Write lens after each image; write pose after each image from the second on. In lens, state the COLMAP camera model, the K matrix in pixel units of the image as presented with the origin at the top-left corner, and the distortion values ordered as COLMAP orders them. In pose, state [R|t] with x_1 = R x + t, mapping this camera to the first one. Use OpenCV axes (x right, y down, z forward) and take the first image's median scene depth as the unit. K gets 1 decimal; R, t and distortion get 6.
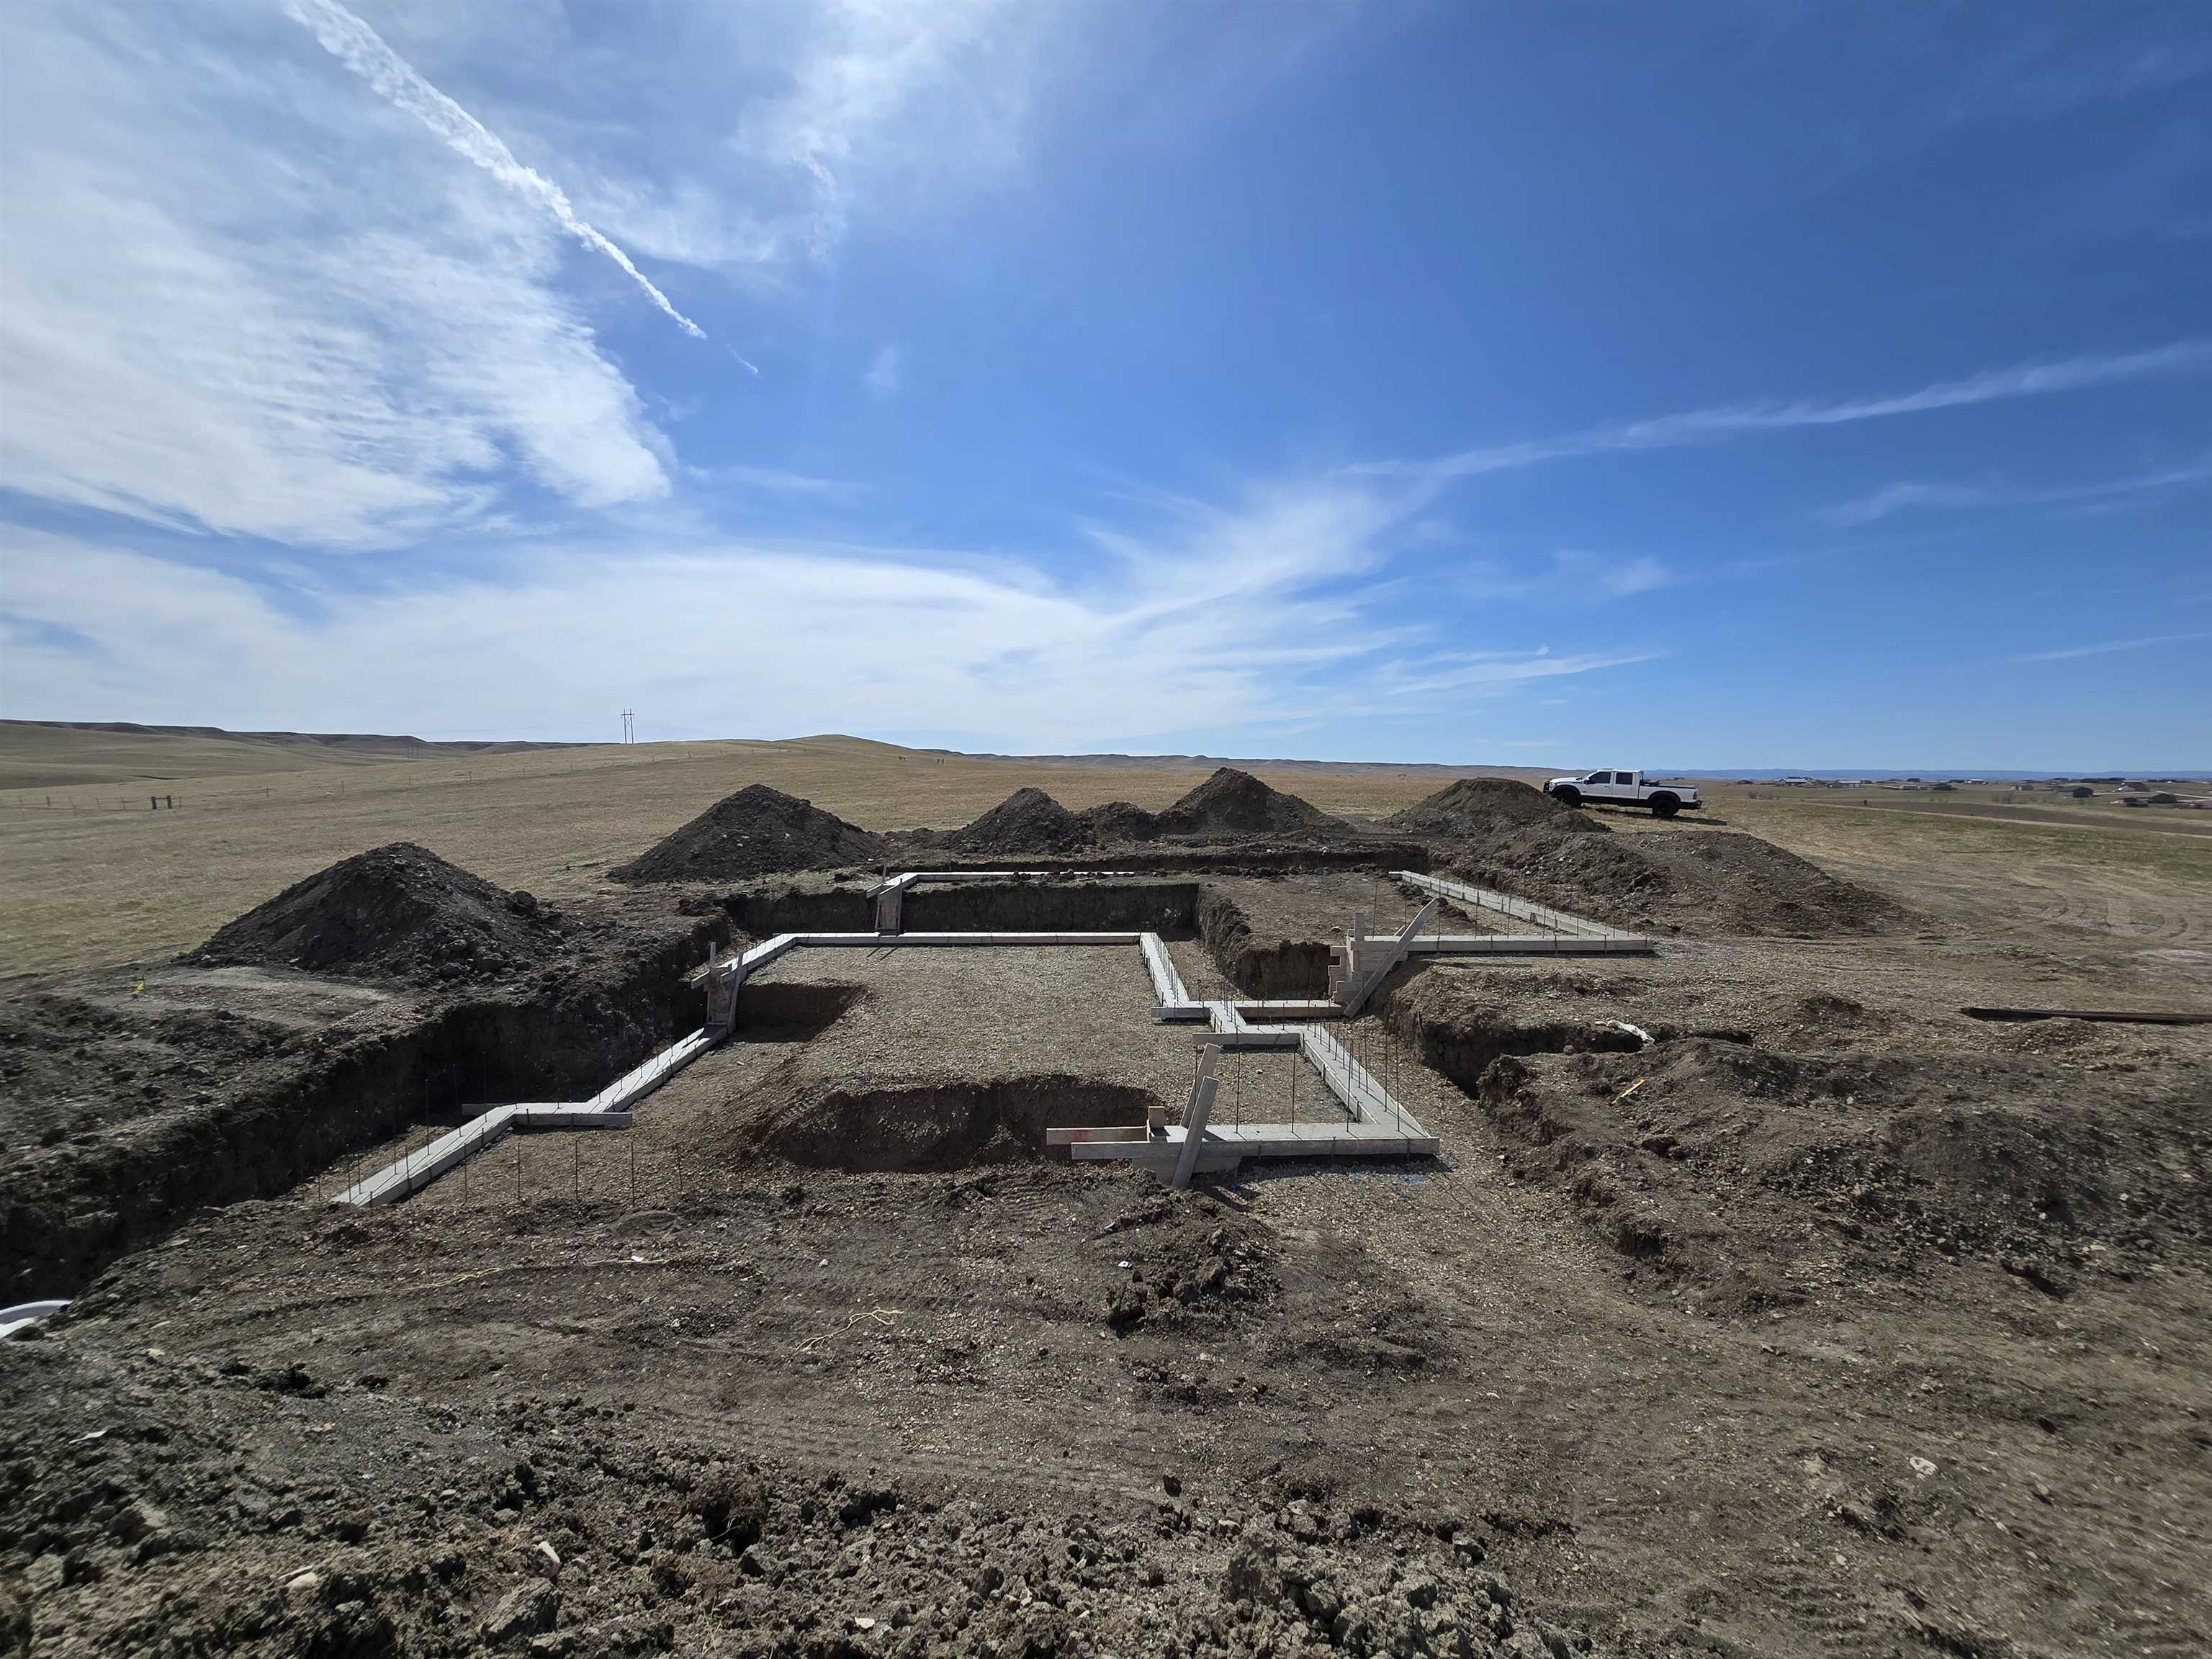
lens RADIAL K [[904.5, 0, 1113.5], [0, 904.5, 805.5], [0, 0, 1]] dist [-0.002205, 0.000095]
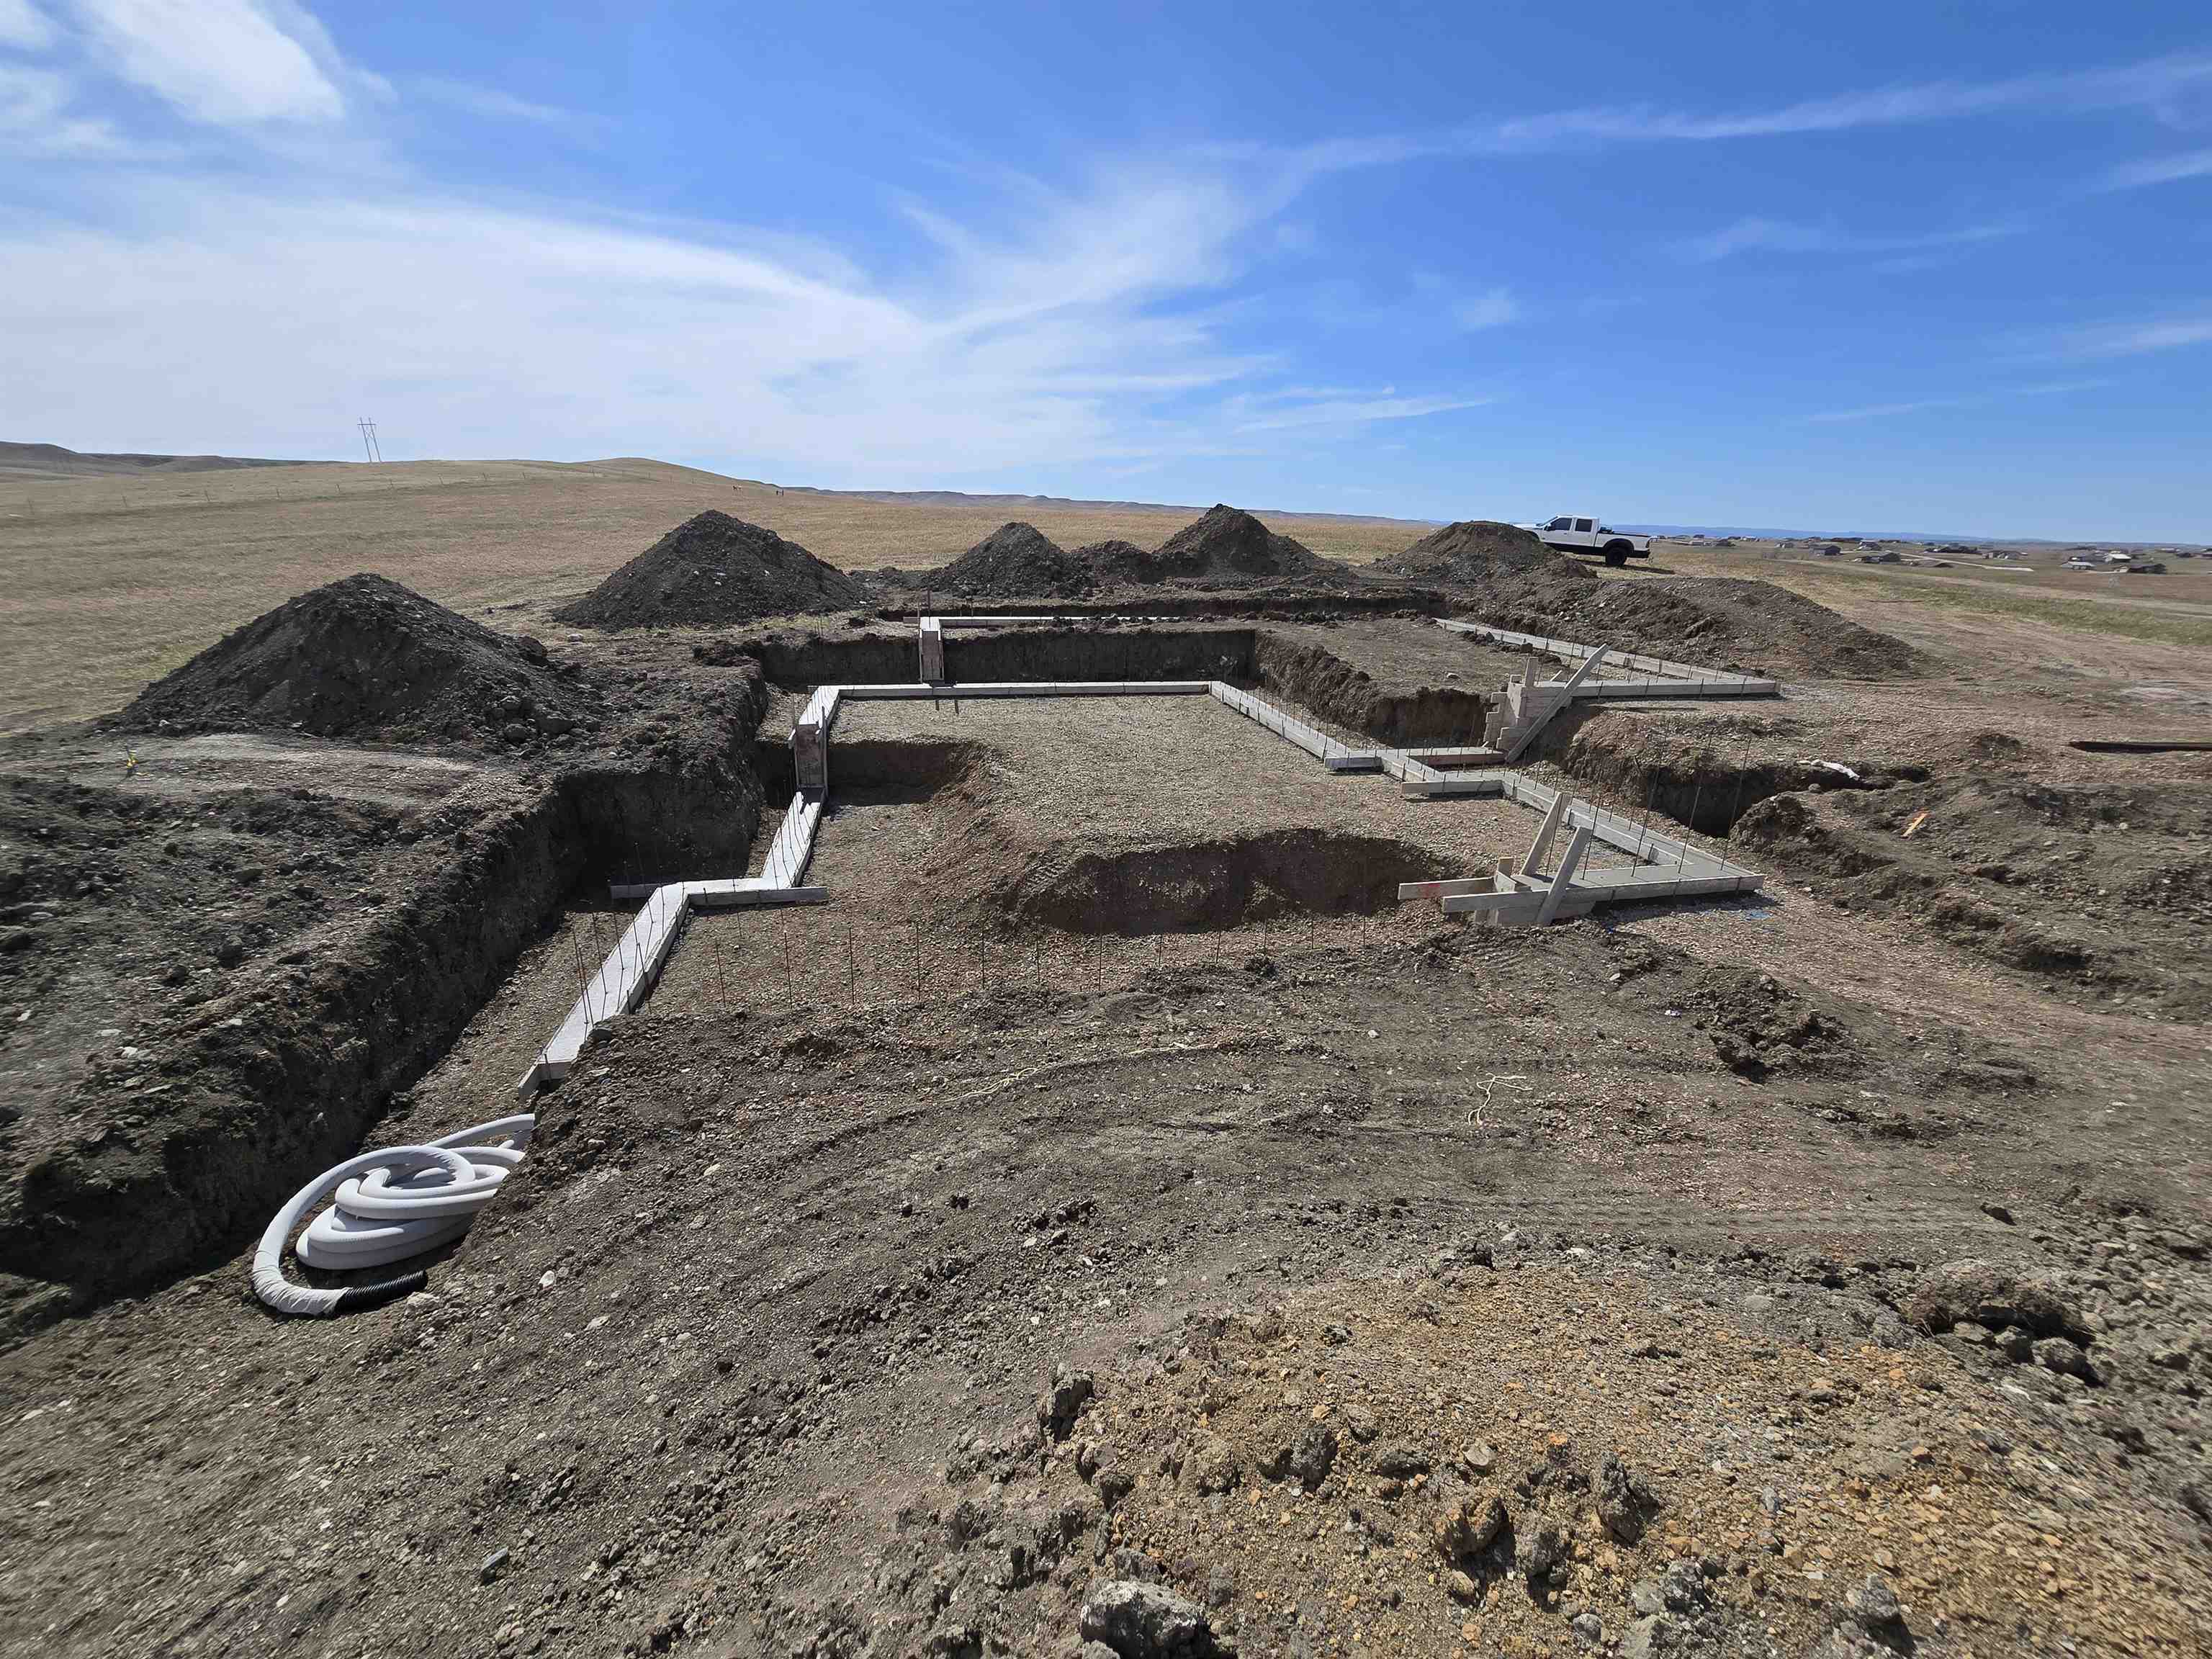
lens RADIAL K [[904.5, 0, 1112.7], [0, 904.5, 831.8], [0, 0, 1]] dist [-0.002205, 0.000095]
pose [[0.985102, -0.036808, 0.167987, -0.294745], [-0.014679, 0.955264, 0.295391, 0.014849], [-0.171344, -0.293456, 0.940492, 0.093699]]
